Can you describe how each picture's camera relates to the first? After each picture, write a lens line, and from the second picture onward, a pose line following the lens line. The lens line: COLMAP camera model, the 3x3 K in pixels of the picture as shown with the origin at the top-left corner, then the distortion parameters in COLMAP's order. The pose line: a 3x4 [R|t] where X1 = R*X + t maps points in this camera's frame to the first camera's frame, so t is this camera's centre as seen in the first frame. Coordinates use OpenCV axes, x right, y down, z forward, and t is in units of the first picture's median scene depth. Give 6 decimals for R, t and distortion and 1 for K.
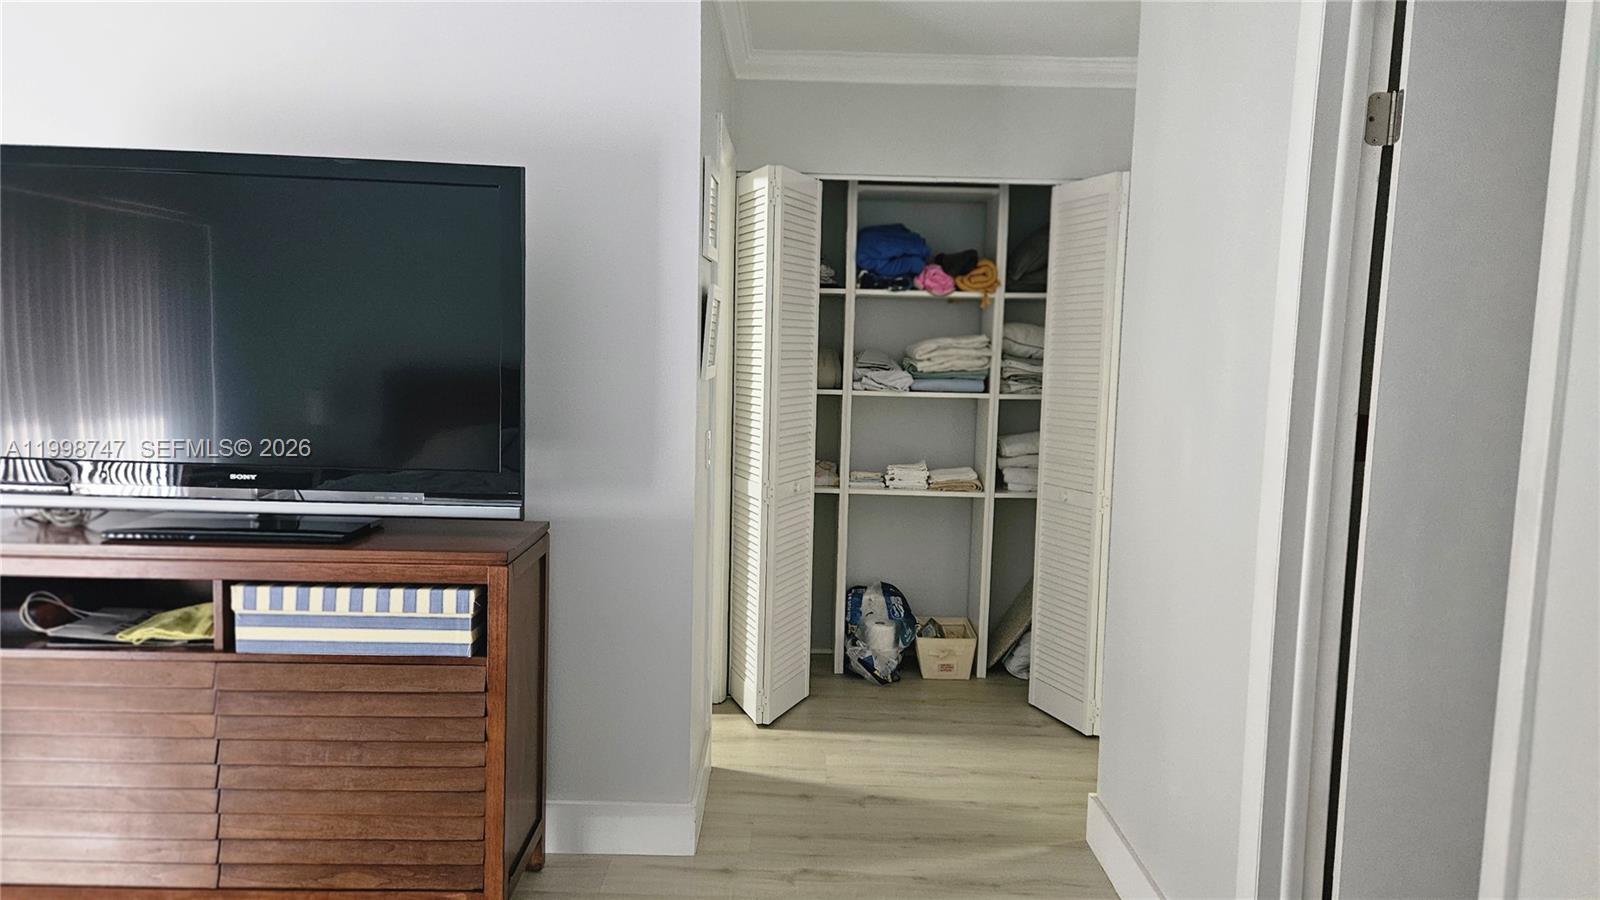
lens RADIAL K [[1085.7, 0, 816.2], [0, 1085.7, 452.1], [0, 0, 1]] dist [0.071915, -0.083154]
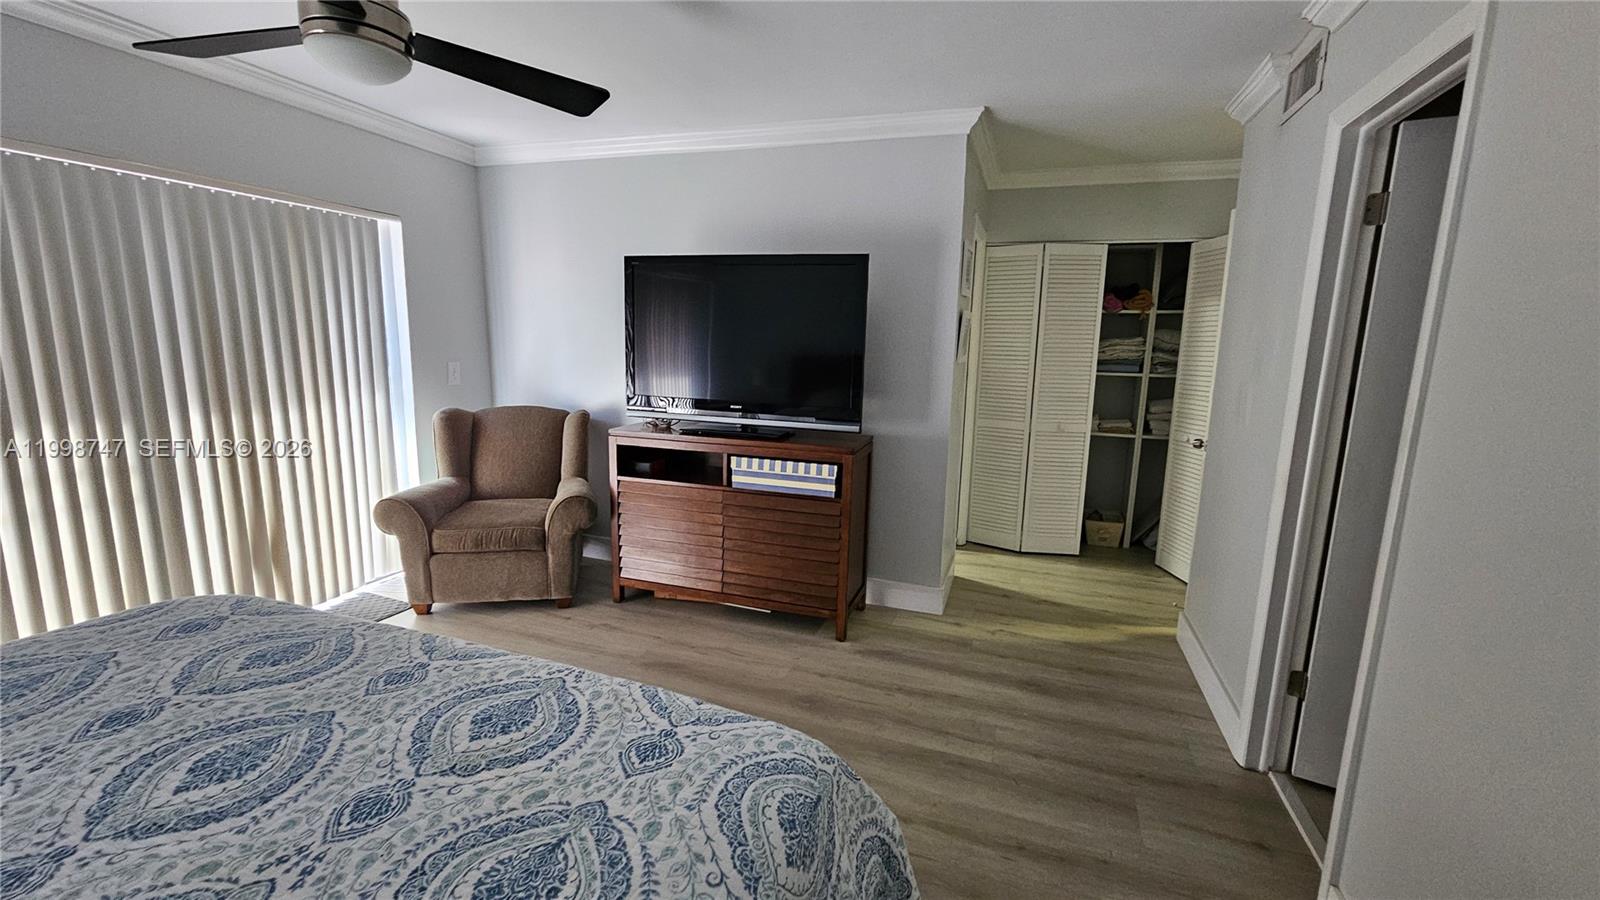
lens RADIAL K [[658.0, 0, 805.6], [0, 658.0, 450.9], [0, 0, 1]] dist [-0.001578, 0.001107]
pose [[0.940973, 0.055152, -0.333958, 0.037391], [-0.032575, 0.996812, 0.072833, 0.010292], [0.336910, -0.057655, 0.939770, -0.156814]]
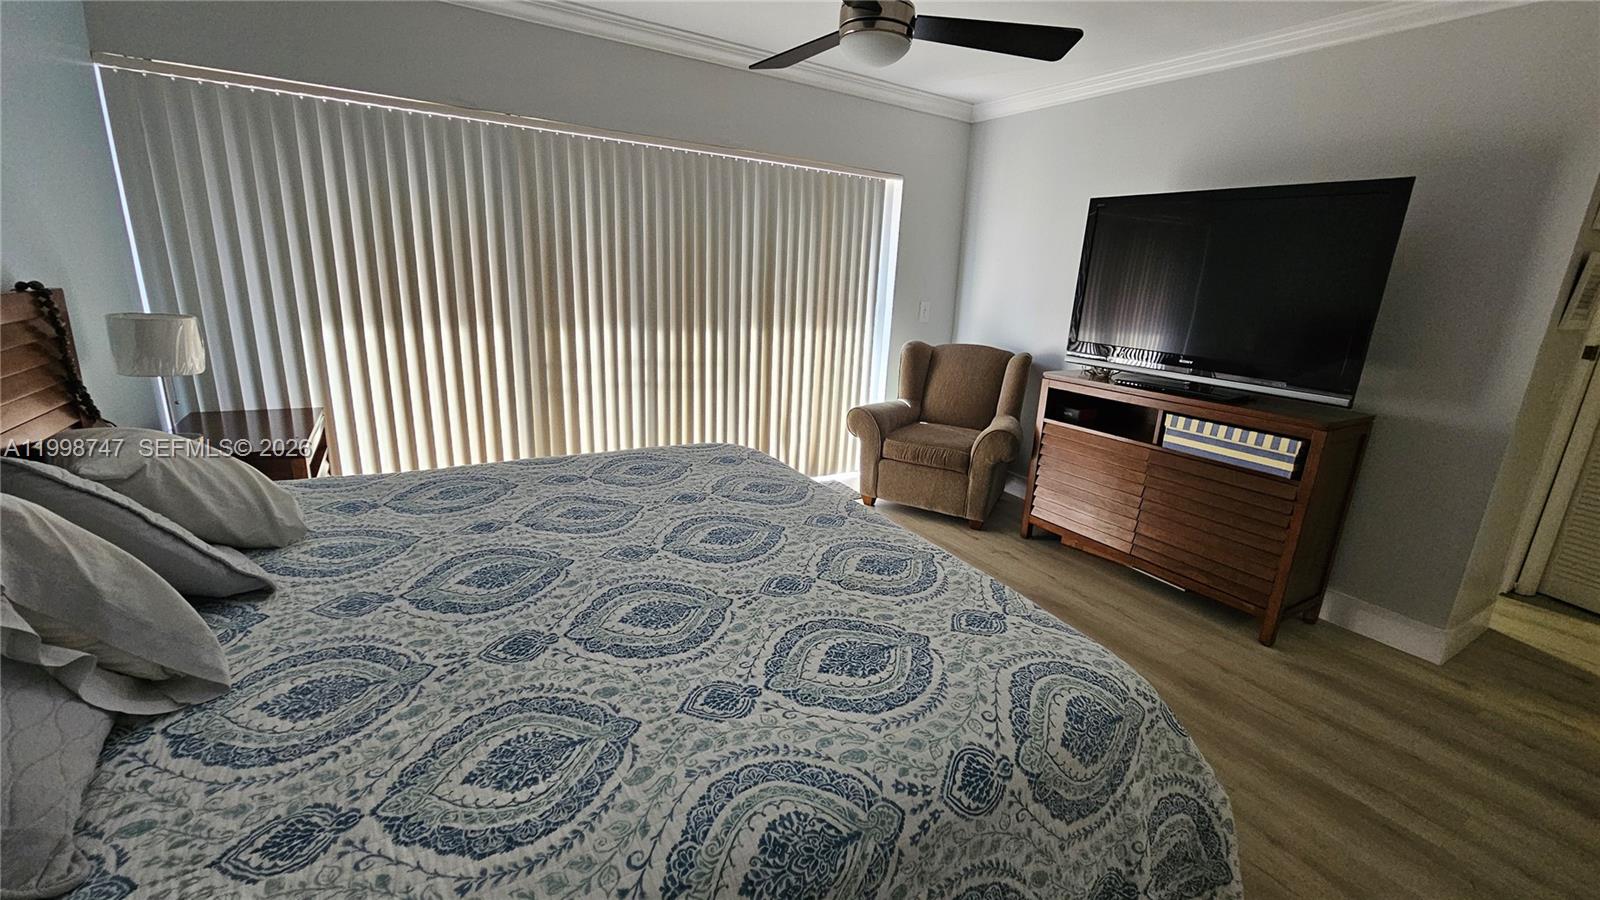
lens RADIAL K [[658.0, 0, 805.6], [0, 658.0, 450.9], [0, 0, 1]] dist [-0.001578, 0.001107]
pose [[0.507206, 0.224121, -0.832173, 0.138539], [-0.116553, 0.974561, 0.191431, 0.031651], [0.853907, -0.000102, 0.520426, -0.176465]]
